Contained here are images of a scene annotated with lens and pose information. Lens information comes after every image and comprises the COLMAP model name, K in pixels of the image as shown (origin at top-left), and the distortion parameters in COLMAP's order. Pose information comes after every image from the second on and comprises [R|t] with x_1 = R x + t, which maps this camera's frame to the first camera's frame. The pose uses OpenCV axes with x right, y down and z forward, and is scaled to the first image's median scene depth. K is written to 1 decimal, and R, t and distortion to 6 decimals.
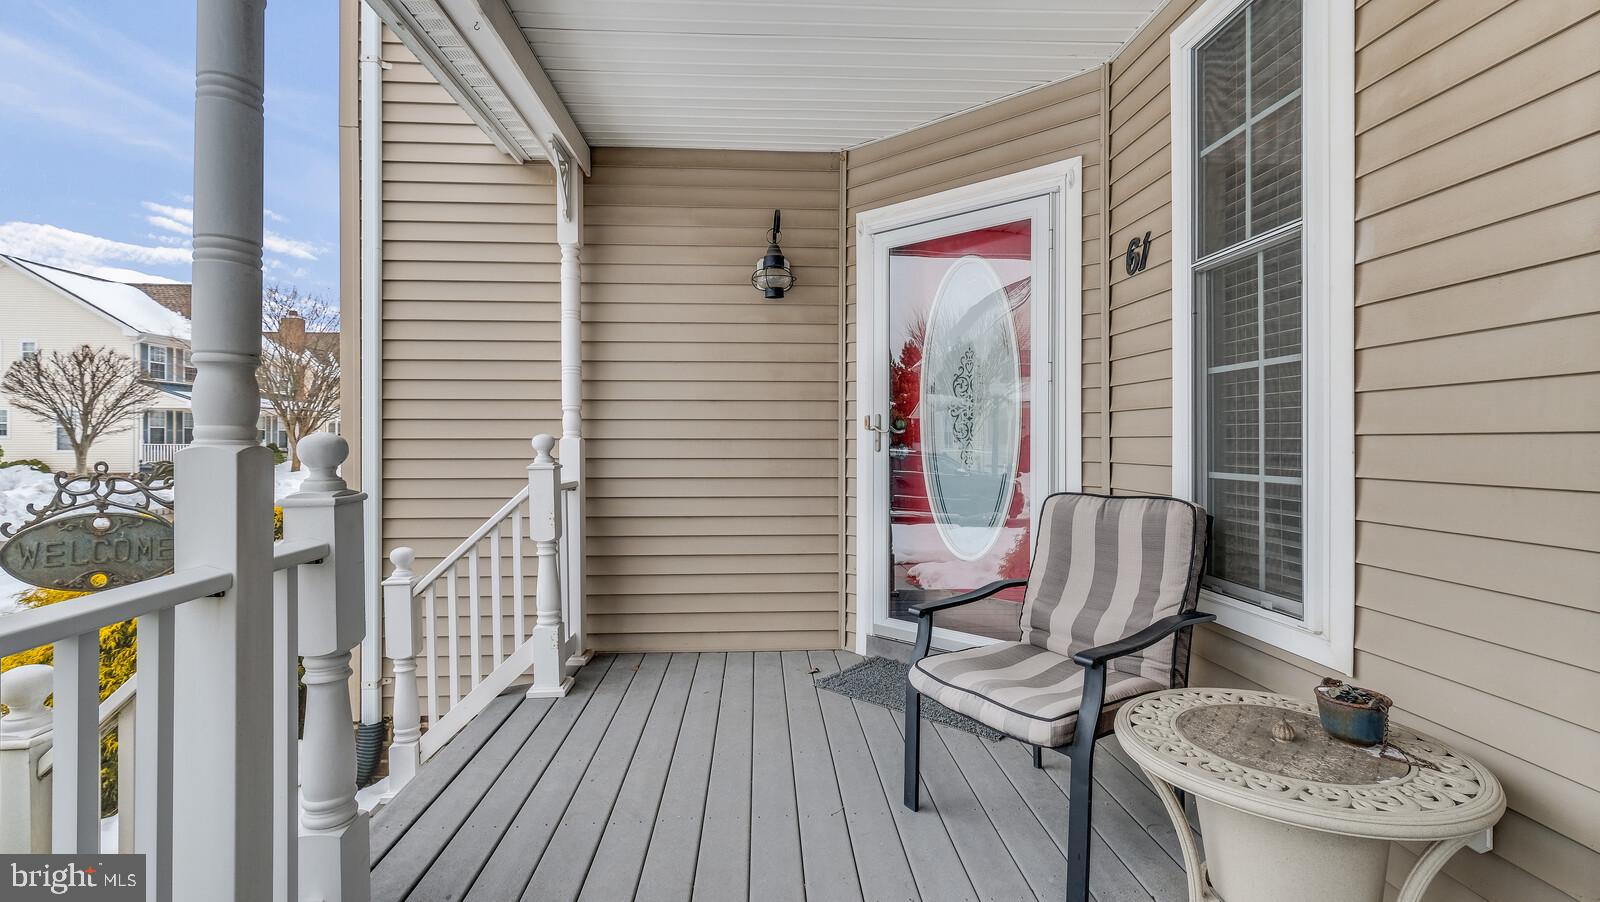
lens RADIAL K [[721.7, 0, 789.1], [0, 721.7, 424.7], [0, 0, 1]] dist [0.002872, -0.000055]
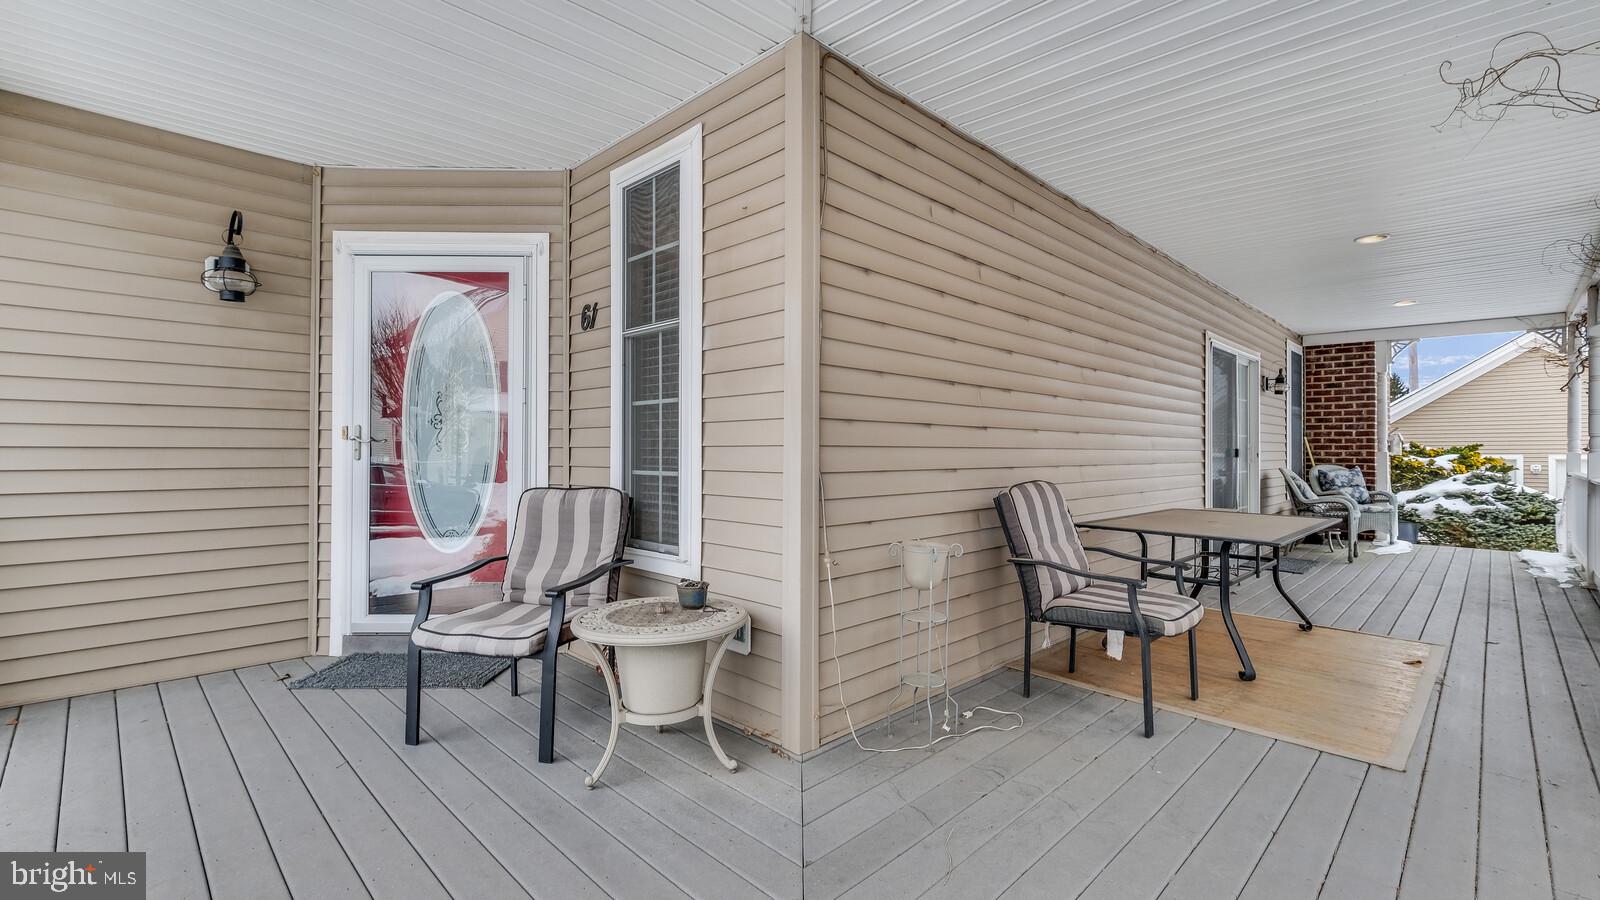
lens RADIAL K [[698.6, 0, 810.9], [0, 698.6, 464.5], [0, 0, 1]] dist [0.009415, -0.000102]
pose [[0.731599, -0.010050, 0.681661, -0.144969], [-0.016406, 0.999342, 0.032341, -0.000765], [-0.681538, -0.034844, 0.730953, -0.329092]]
